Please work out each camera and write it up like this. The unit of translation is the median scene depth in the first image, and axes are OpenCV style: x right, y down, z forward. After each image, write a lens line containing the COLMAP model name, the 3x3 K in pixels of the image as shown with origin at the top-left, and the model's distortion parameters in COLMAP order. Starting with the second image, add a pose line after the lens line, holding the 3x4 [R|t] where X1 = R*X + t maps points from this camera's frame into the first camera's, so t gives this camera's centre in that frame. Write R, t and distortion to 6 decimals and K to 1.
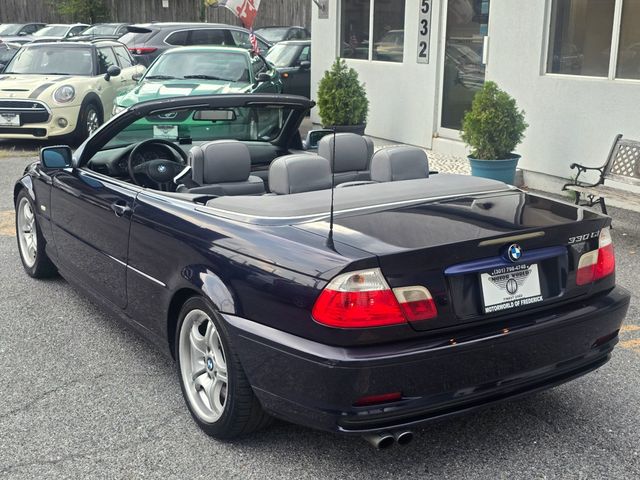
lens RADIAL K [[835.2, 0, 329.0], [0, 835.2, 251.6], [0, 0, 1]] dist [0.056944, -0.014320]
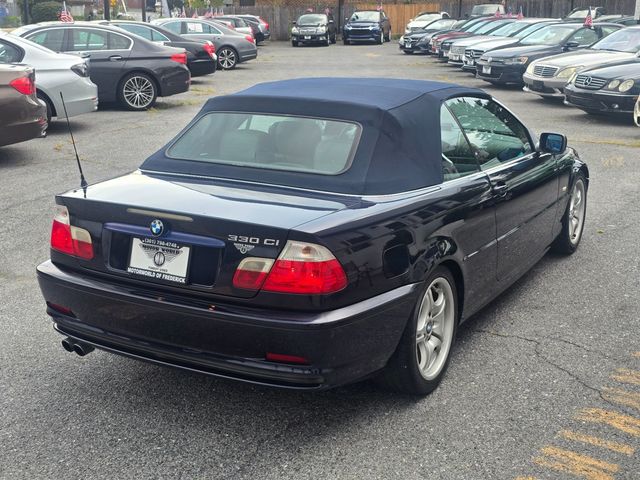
lens RADIAL K [[832.3, 0, 320.0], [0, 832.3, 240.0], [0, 0, 1]] dist [0.071437, -0.040773]
pose [[0.467559, 0.221917, -0.855653, 1.040983], [-0.226464, 0.965741, 0.126722, -0.139829], [0.854461, 0.134525, 0.501797, 0.538322]]
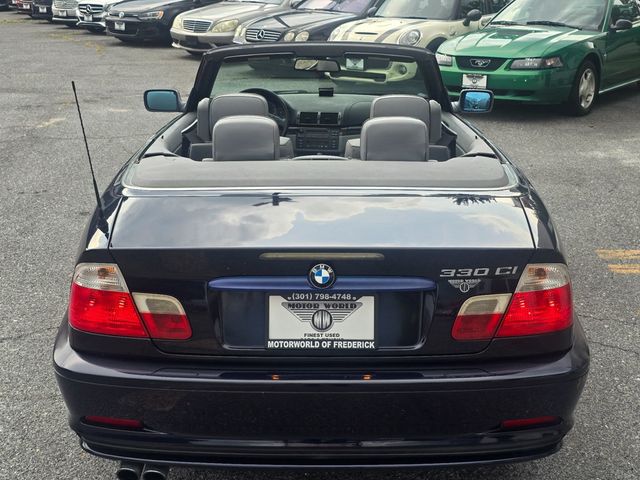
lens RADIAL K [[832.3, 0, 320.0], [0, 832.3, 240.0], [0, 0, 1]] dist [0.071437, -0.040773]
pose [[0.836923, 0.157710, -0.524107, 0.497609], [-0.131369, 0.987476, 0.087366, -0.077130], [0.531322, -0.004267, 0.847159, 0.324973]]
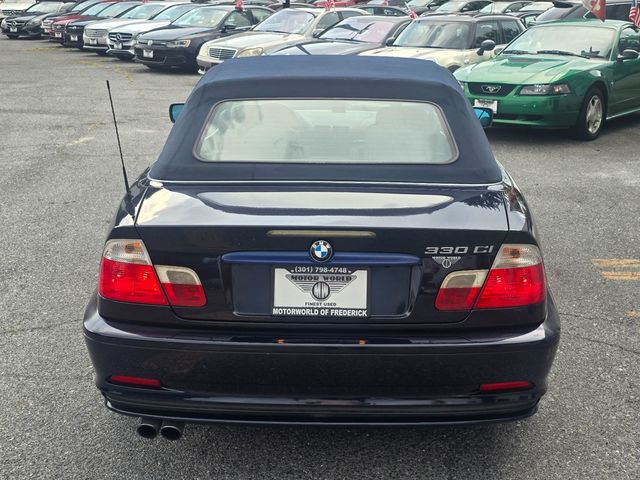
lens RADIAL K [[826.8, 0, 332.1], [0, 826.8, 226.6], [0, 0, 1]] dist [0.092590, -0.094602]
pose [[0.828886, 0.142072, -0.541076, 0.561954], [-0.143943, 0.988812, 0.039127, -0.046889], [0.540581, 0.045452, 0.840063, 0.265500]]
